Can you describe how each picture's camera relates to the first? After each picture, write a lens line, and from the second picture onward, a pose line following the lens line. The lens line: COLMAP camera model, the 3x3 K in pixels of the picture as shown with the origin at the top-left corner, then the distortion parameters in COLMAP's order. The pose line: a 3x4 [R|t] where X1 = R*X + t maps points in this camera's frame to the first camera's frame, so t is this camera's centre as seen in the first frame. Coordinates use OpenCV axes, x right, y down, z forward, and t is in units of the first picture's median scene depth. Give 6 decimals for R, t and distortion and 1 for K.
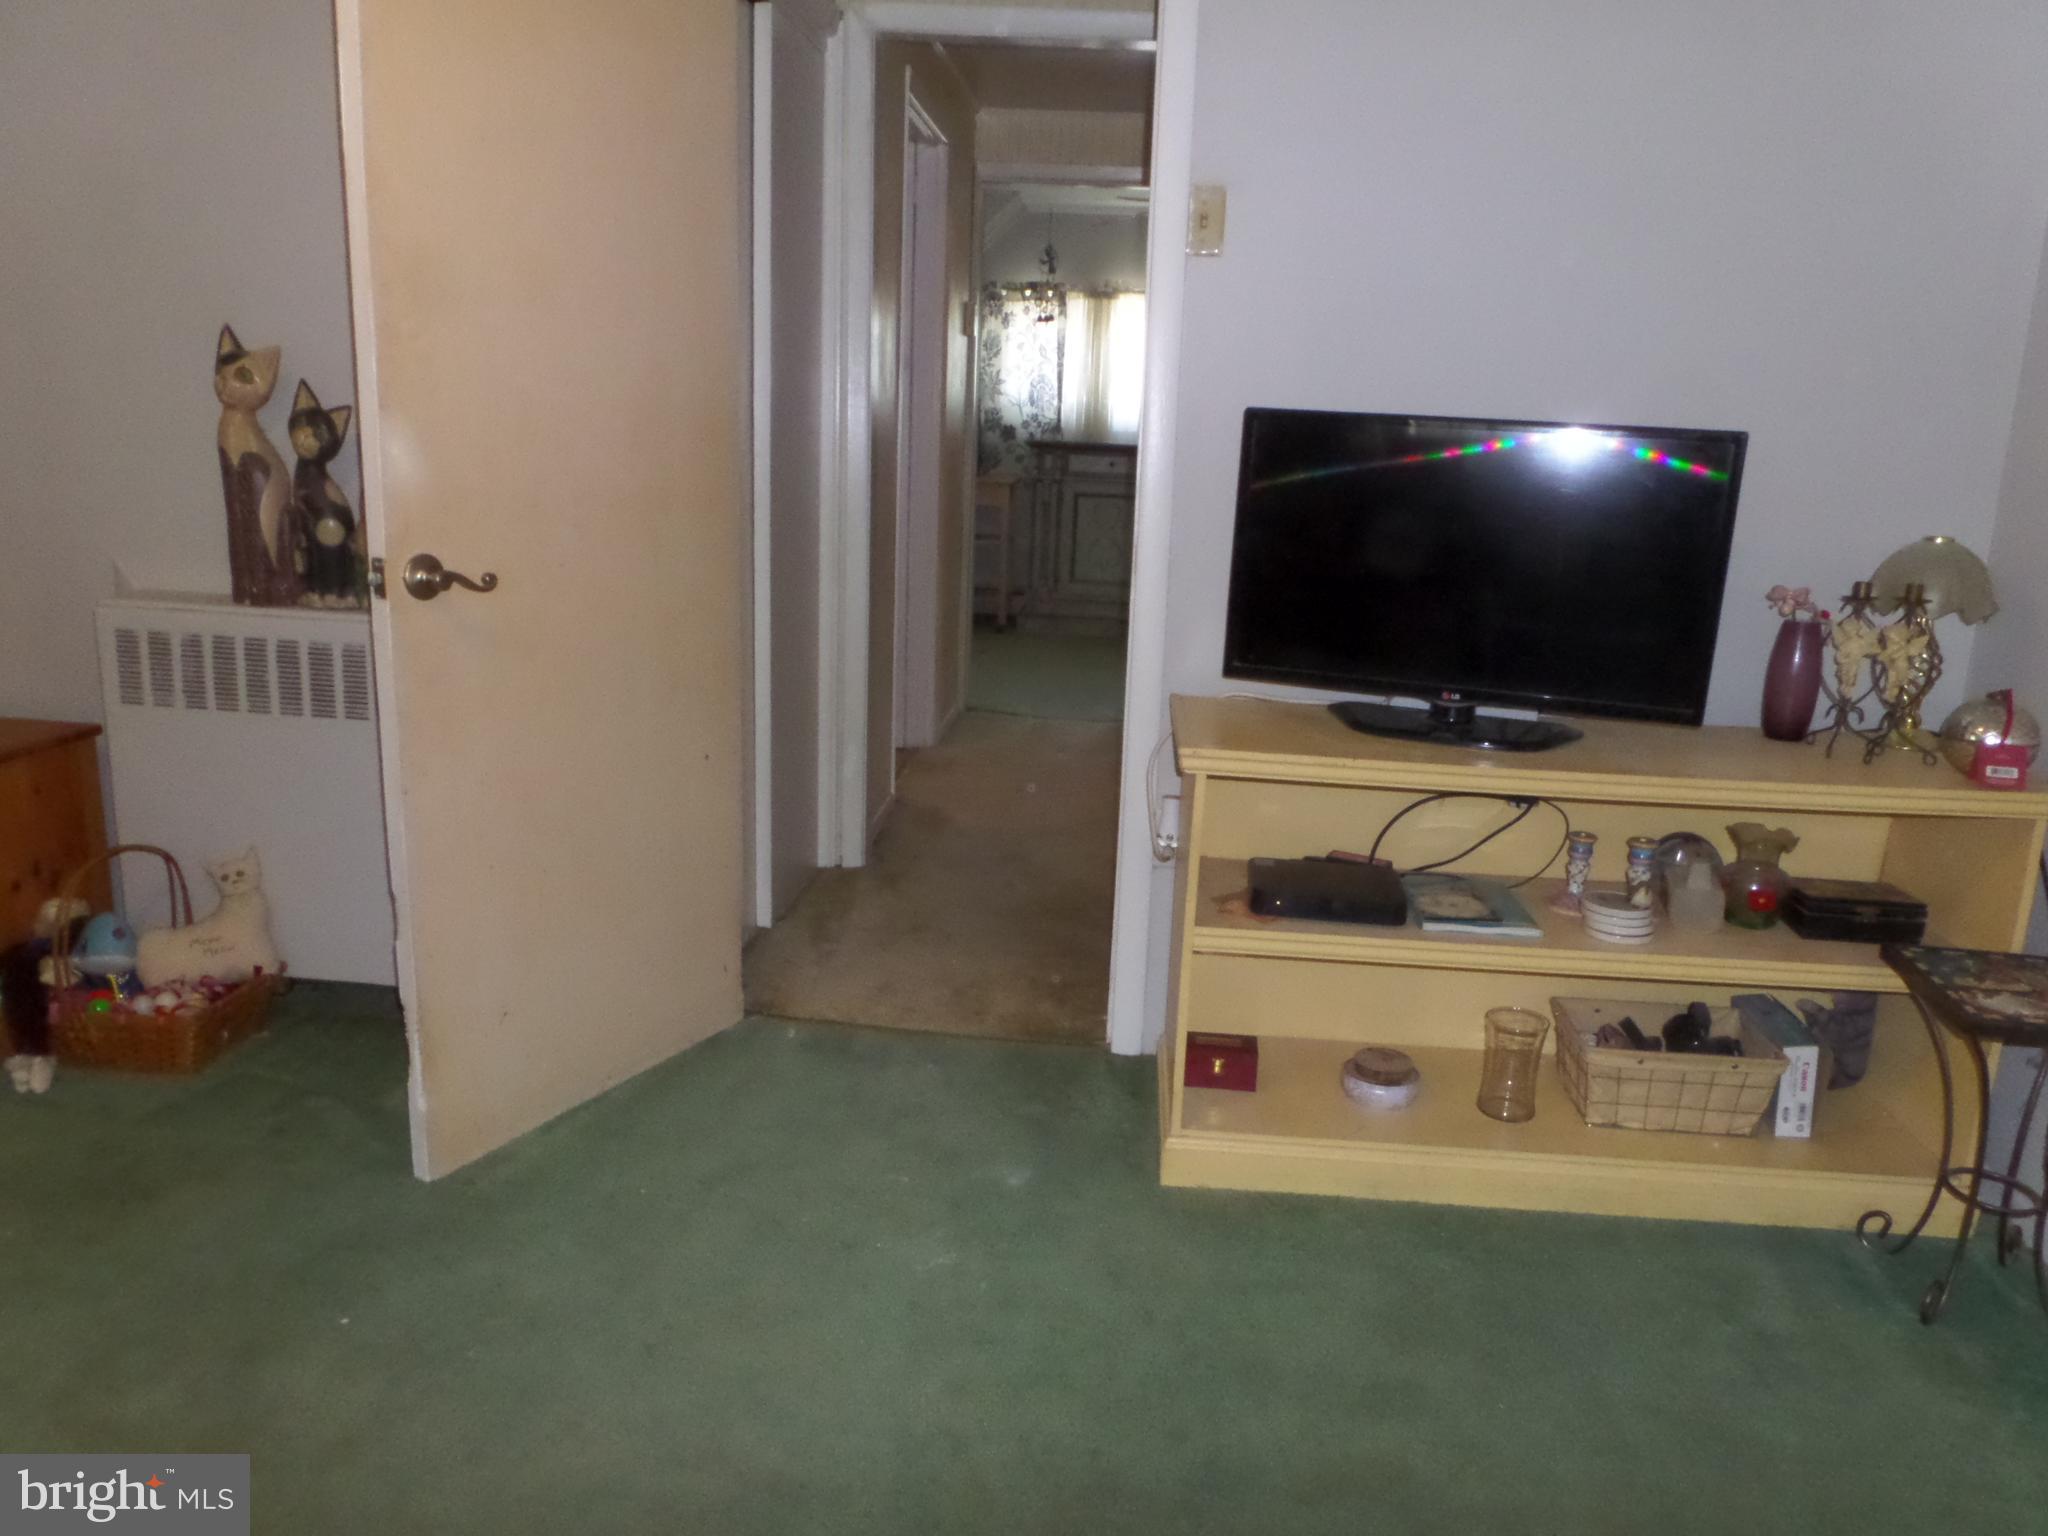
lens RADIAL K [[1492.6, 0, 1010.7], [0, 1492.6, 760.8], [0, 0, 1]] dist [0.034909, -0.092531]
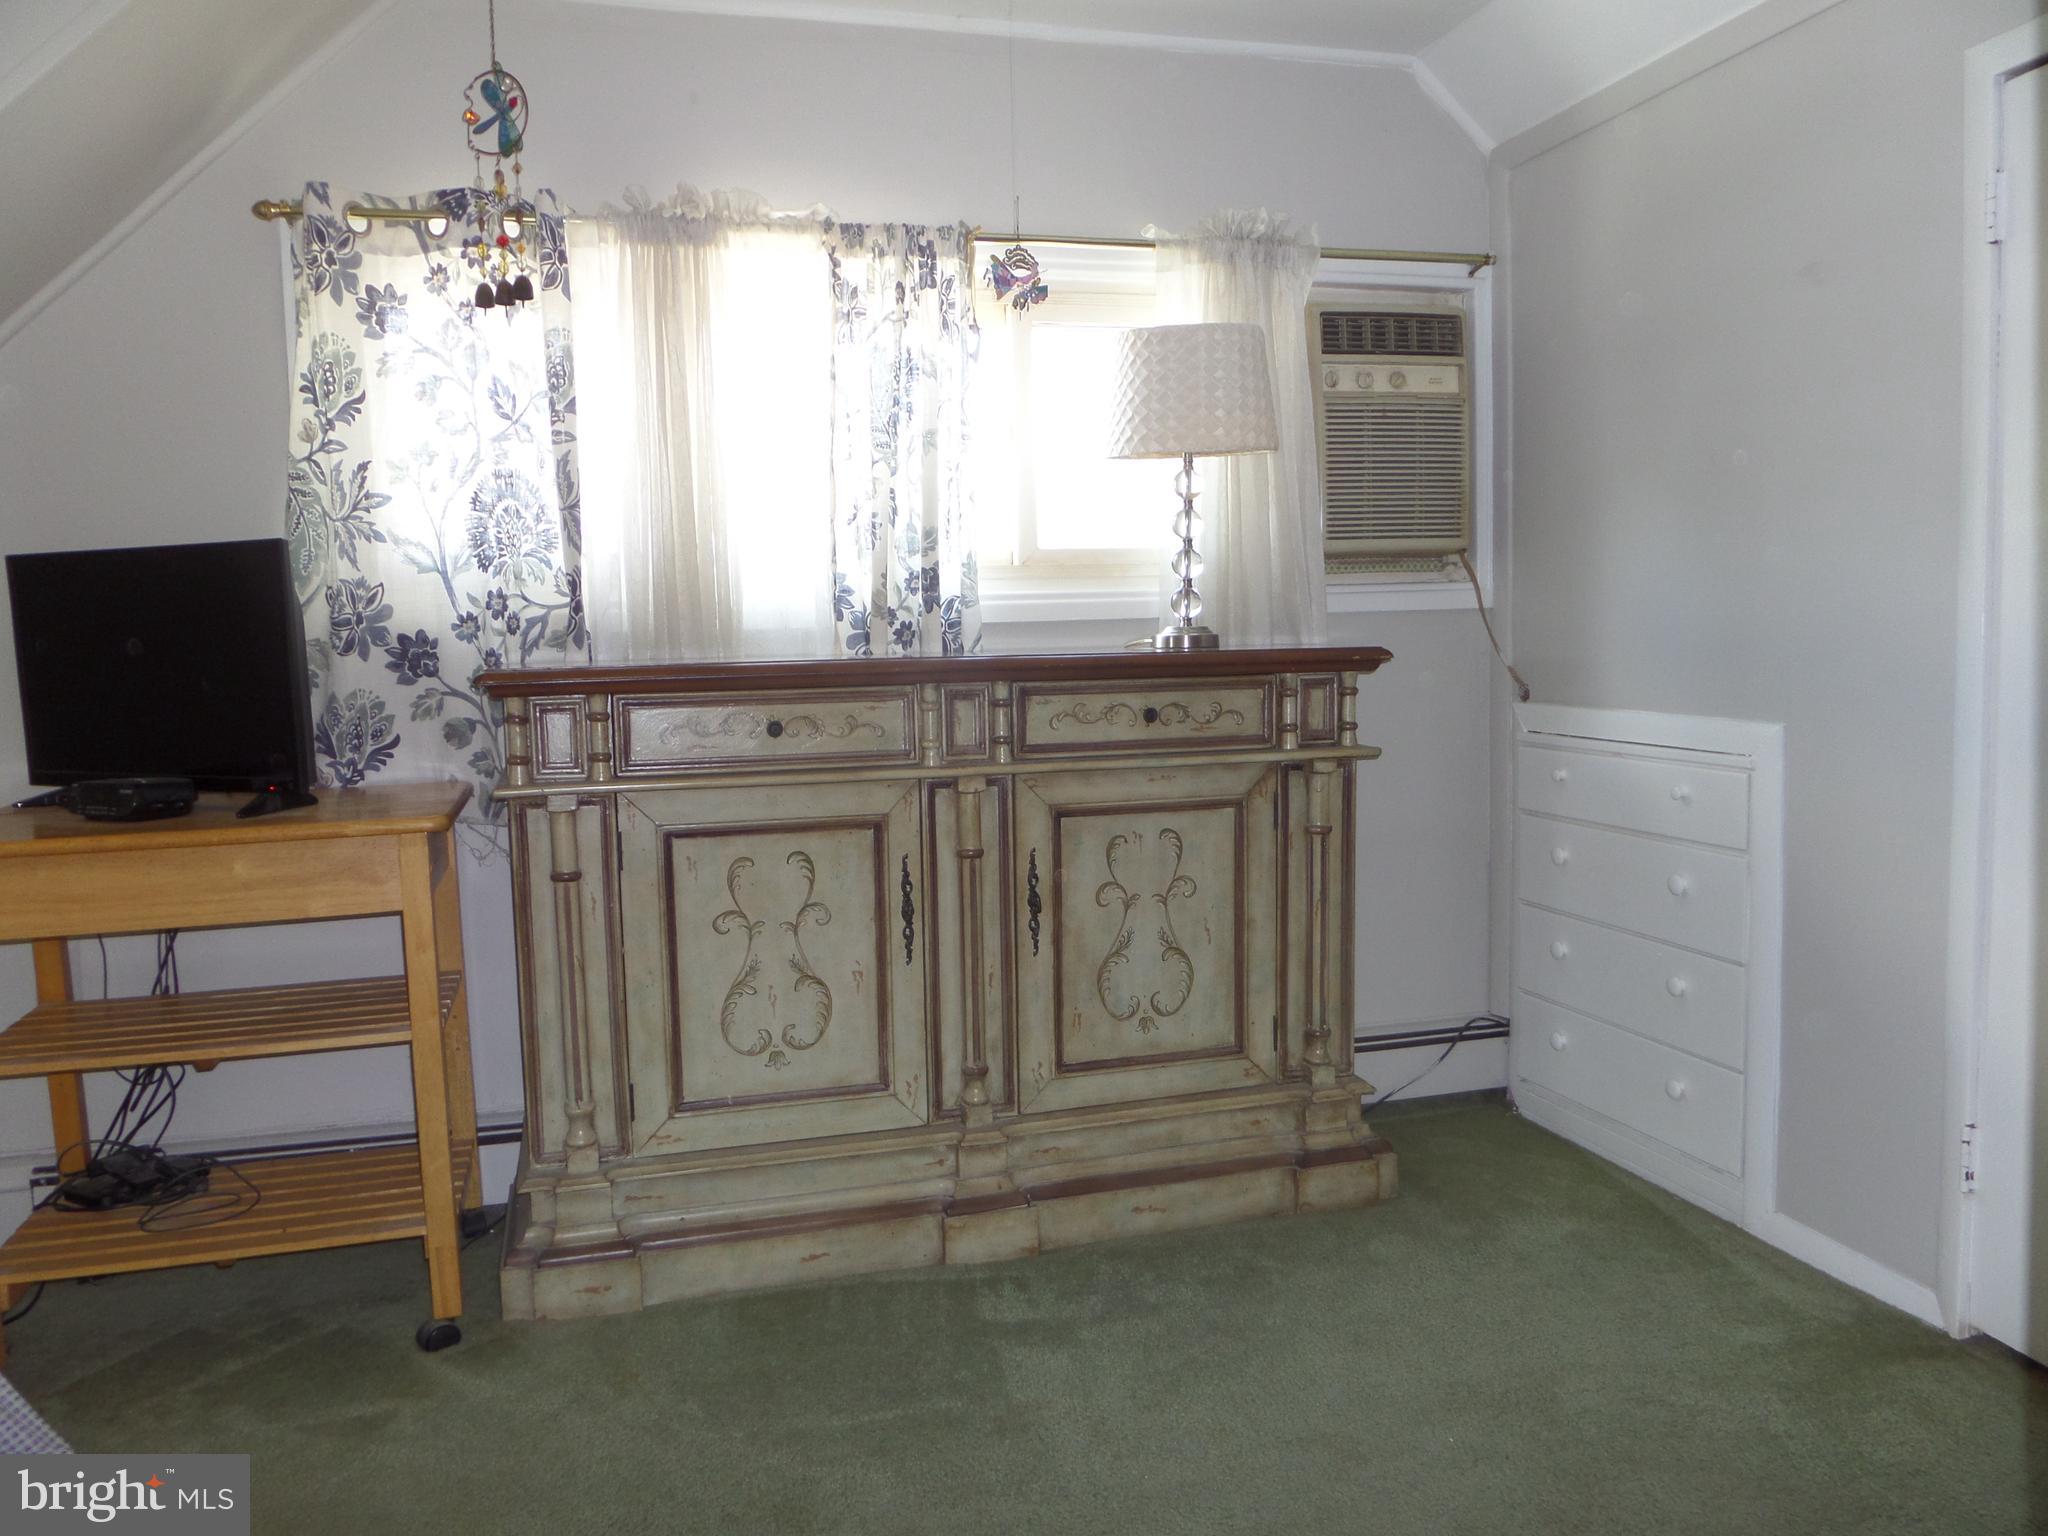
lens RADIAL K [[1492.6, 0, 1010.7], [0, 1492.6, 760.8], [0, 0, 1]] dist [0.034909, -0.092531]
pose [[0.936730, -0.089248, 0.338484, 0.007714], [0.138169, 0.982708, -0.123263, -0.142922], [-0.321630, 0.162232, 0.932864, 0.678023]]
